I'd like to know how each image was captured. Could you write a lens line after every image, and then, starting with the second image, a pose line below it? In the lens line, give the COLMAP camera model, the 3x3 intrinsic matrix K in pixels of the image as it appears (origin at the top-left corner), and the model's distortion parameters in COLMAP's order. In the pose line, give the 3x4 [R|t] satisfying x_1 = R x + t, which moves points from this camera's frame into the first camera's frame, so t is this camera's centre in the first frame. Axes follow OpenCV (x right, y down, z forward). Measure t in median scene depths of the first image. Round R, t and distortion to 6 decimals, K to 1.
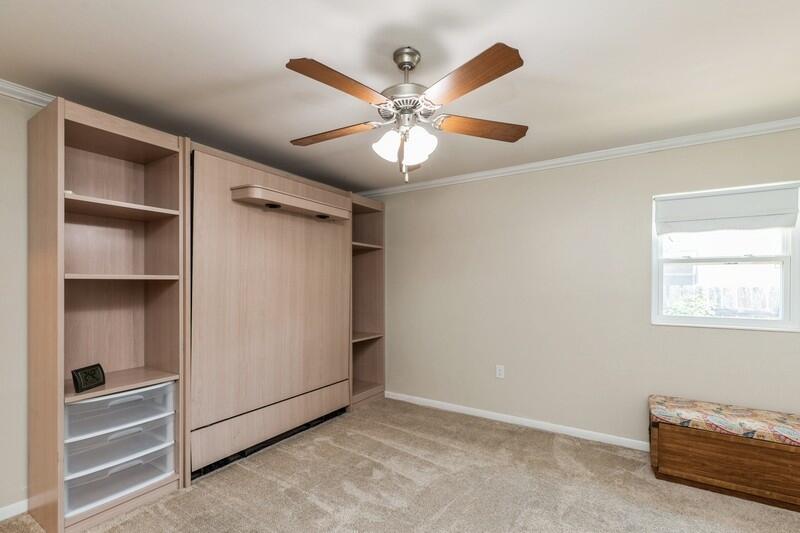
lens RADIAL K [[375.7, 0, 401.7], [0, 375.7, 283.7], [0, 0, 1]] dist [0.001595, 0.000247]
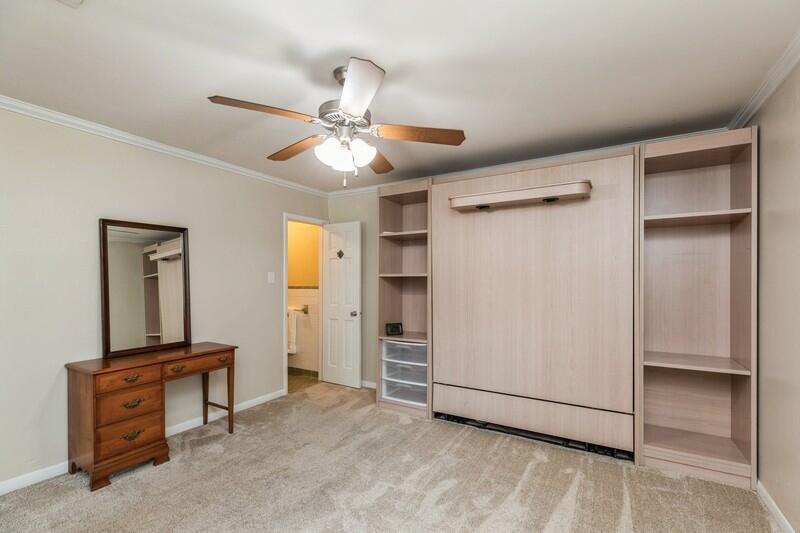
lens RADIAL K [[362.6, 0, 399.0], [0, 362.6, 279.3], [0, 0, 1]] dist [0.001491, 0.000170]
pose [[0.022157, 0.003540, -0.999748, 0.732806], [0.000619, 0.999993, 0.003555, -0.001226], [0.999754, -0.000697, 0.022155, 0.768435]]
